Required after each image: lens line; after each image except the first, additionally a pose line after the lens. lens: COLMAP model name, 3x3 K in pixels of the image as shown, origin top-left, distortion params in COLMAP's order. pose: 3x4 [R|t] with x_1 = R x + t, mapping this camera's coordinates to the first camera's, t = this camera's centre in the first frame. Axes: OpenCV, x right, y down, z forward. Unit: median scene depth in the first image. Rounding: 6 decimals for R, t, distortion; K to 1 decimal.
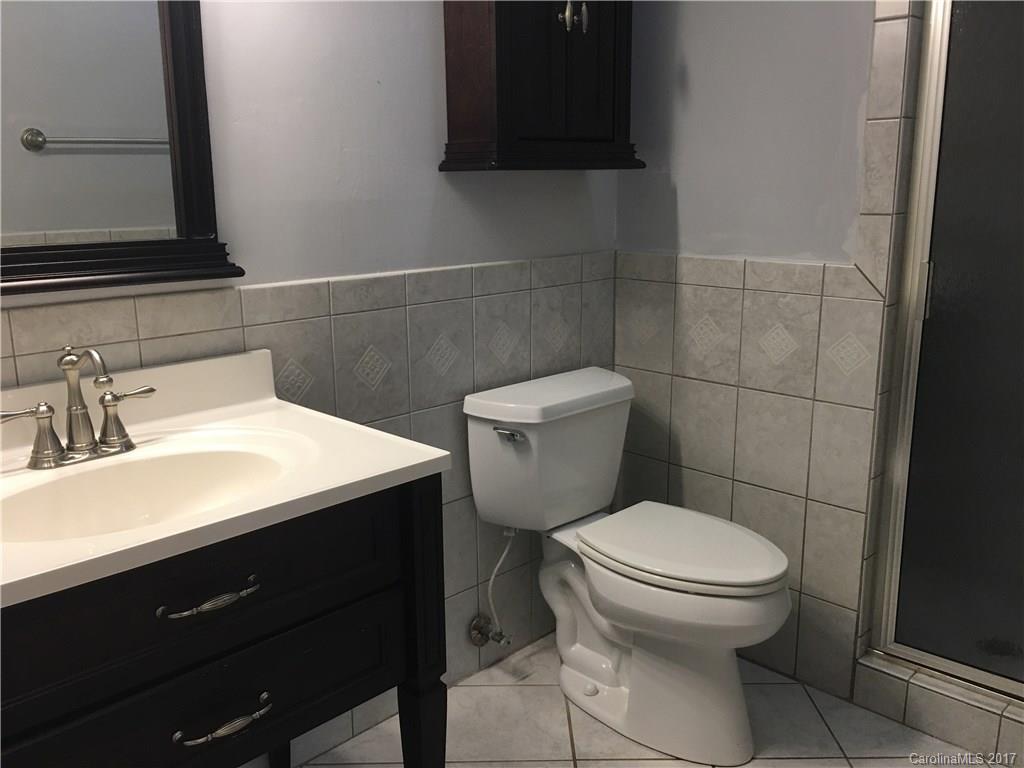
lens RADIAL K [[873.7, 0, 515.8], [0, 873.7, 383.8], [0, 0, 1]] dist [0.041278, -0.048219]
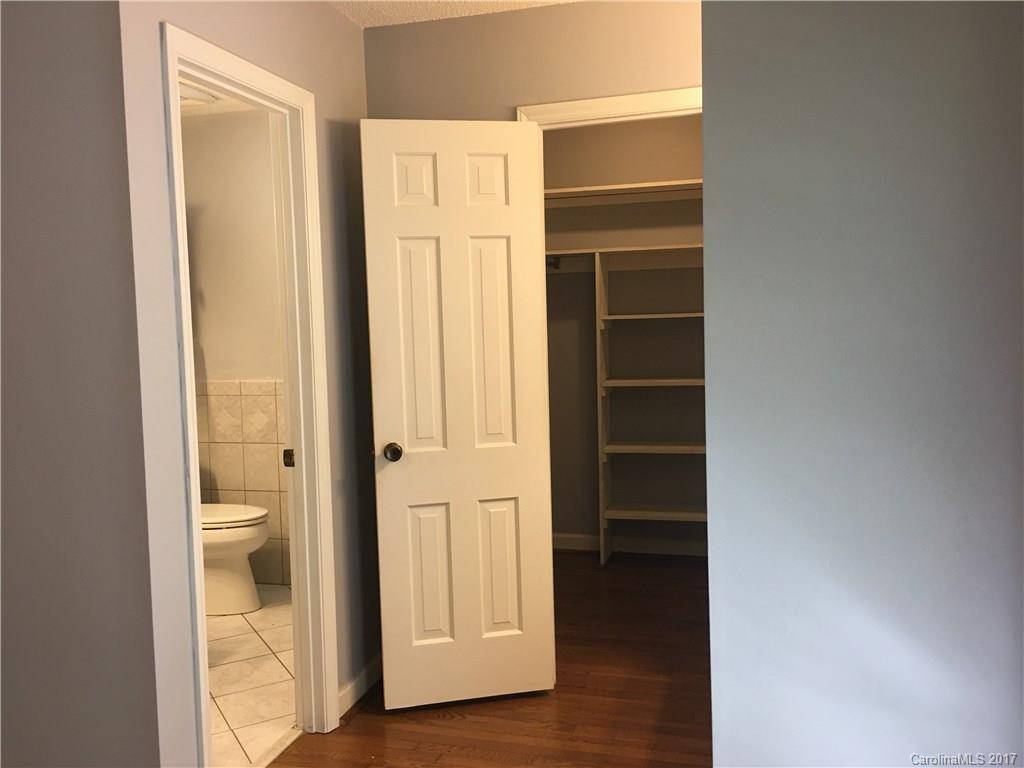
lens RADIAL K [[873.7, 0, 514.9], [0, 873.7, 378.5], [0, 0, 1]] dist [0.041278, -0.048219]
pose [[0.876528, -0.050695, 0.478674, -0.161344], [0.126802, 0.983632, -0.128022, 0.198615], [-0.464349, 0.172911, 0.868609, -1.101155]]
